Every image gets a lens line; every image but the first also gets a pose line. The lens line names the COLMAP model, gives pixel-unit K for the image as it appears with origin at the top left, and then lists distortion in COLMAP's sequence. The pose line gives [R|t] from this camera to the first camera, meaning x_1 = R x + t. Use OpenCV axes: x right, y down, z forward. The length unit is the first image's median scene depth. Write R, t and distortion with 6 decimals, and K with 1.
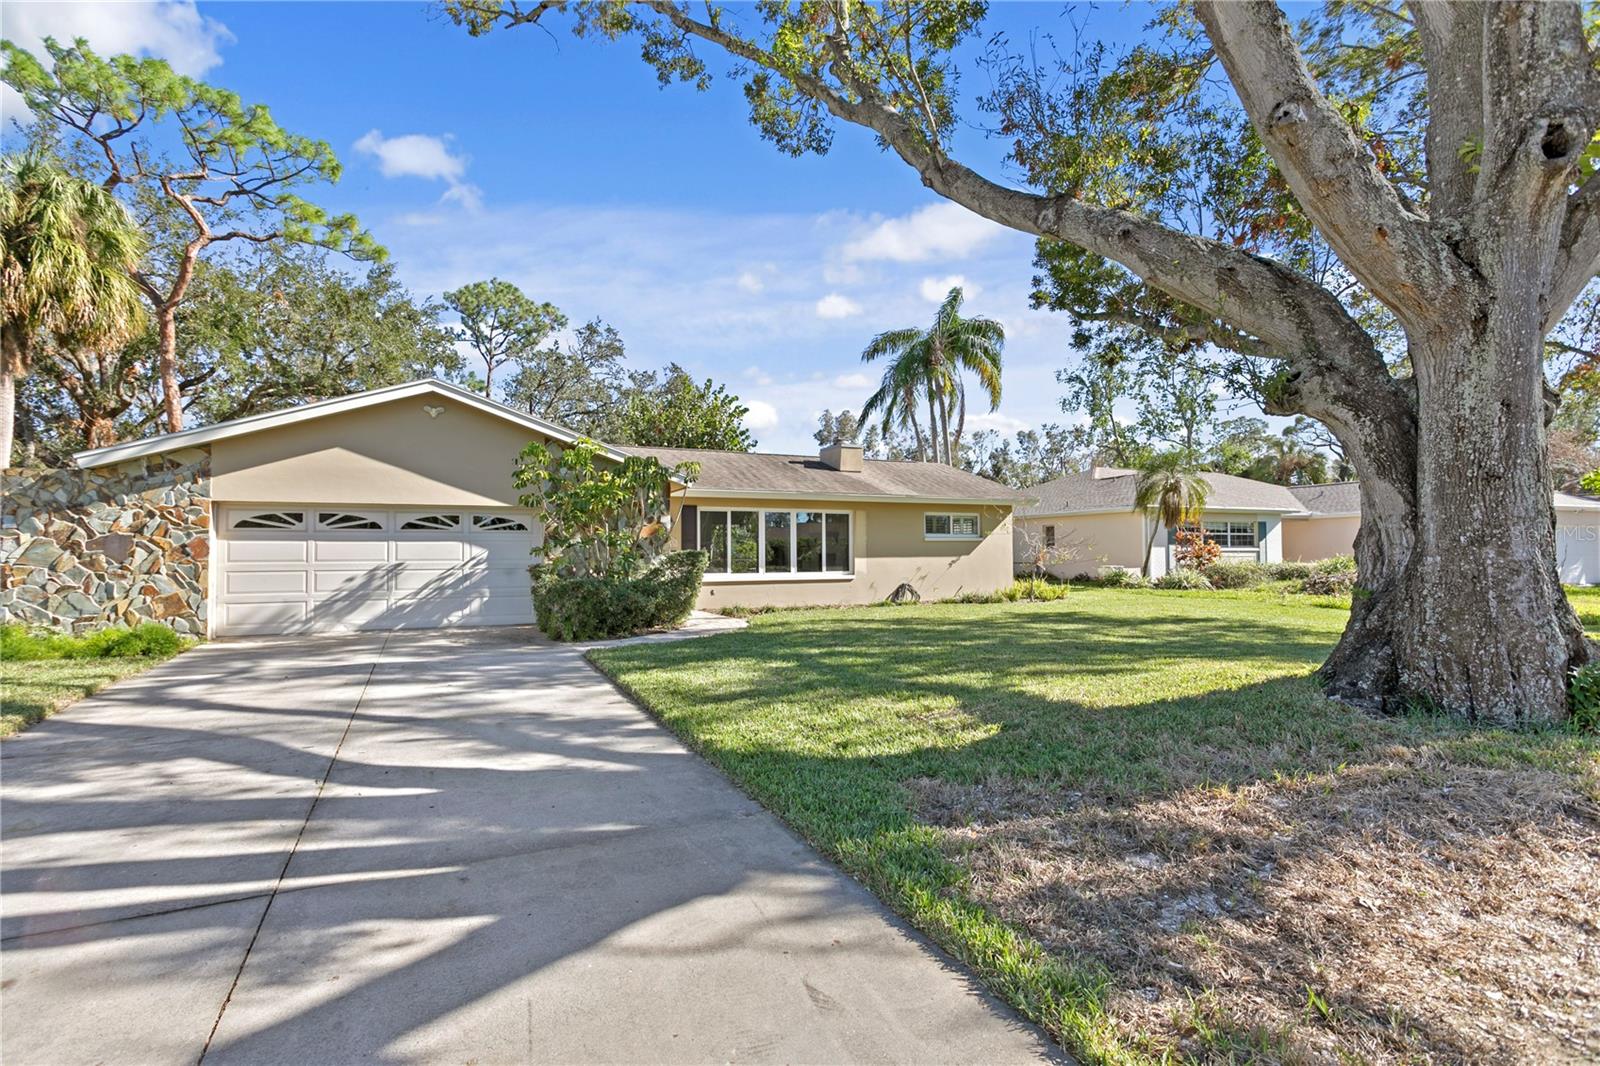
lens RADIAL K [[752.3, 0, 800.0], [0, 752.3, 533.0], [0, 0, 1]] dist [0.002864, 0.000889]
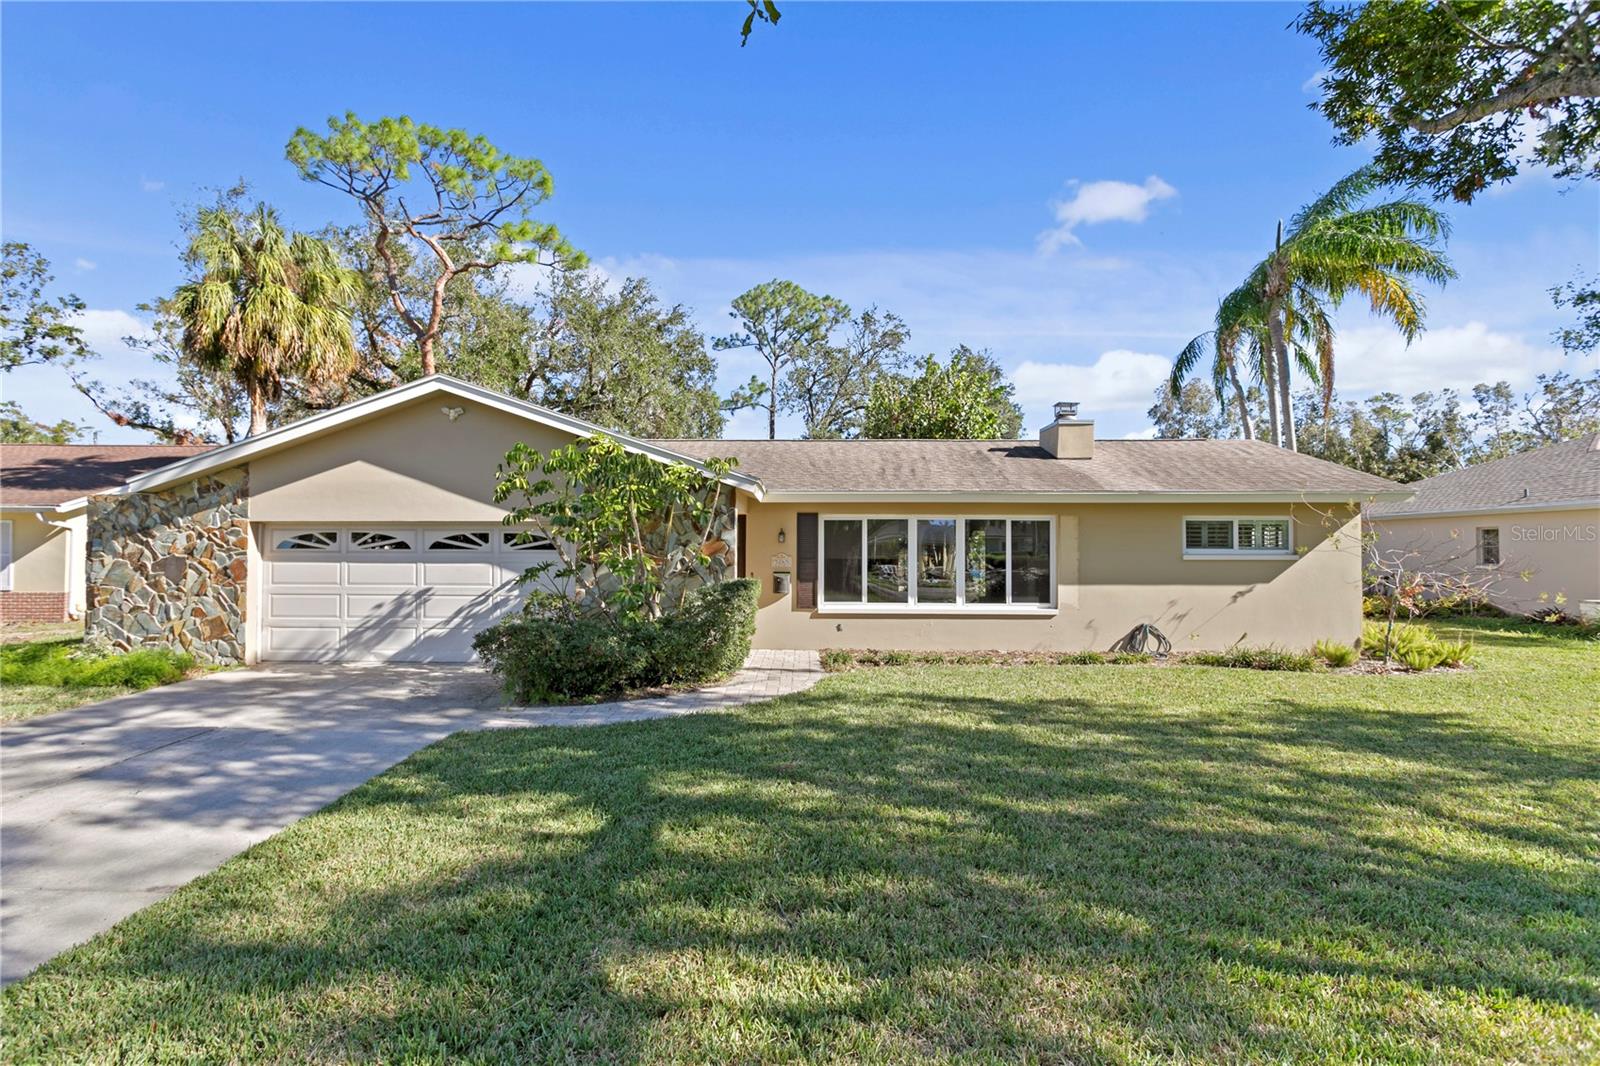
lens RADIAL K [[752.3, 0, 800.0], [0, 752.3, 533.0], [0, 0, 1]] dist [0.002864, 0.000889]
pose [[0.886396, -0.000793, -0.462928, 0.275502], [0.004002, 0.999974, 0.005949, -0.028541], [0.462911, -0.007125, 0.886376, 0.433886]]
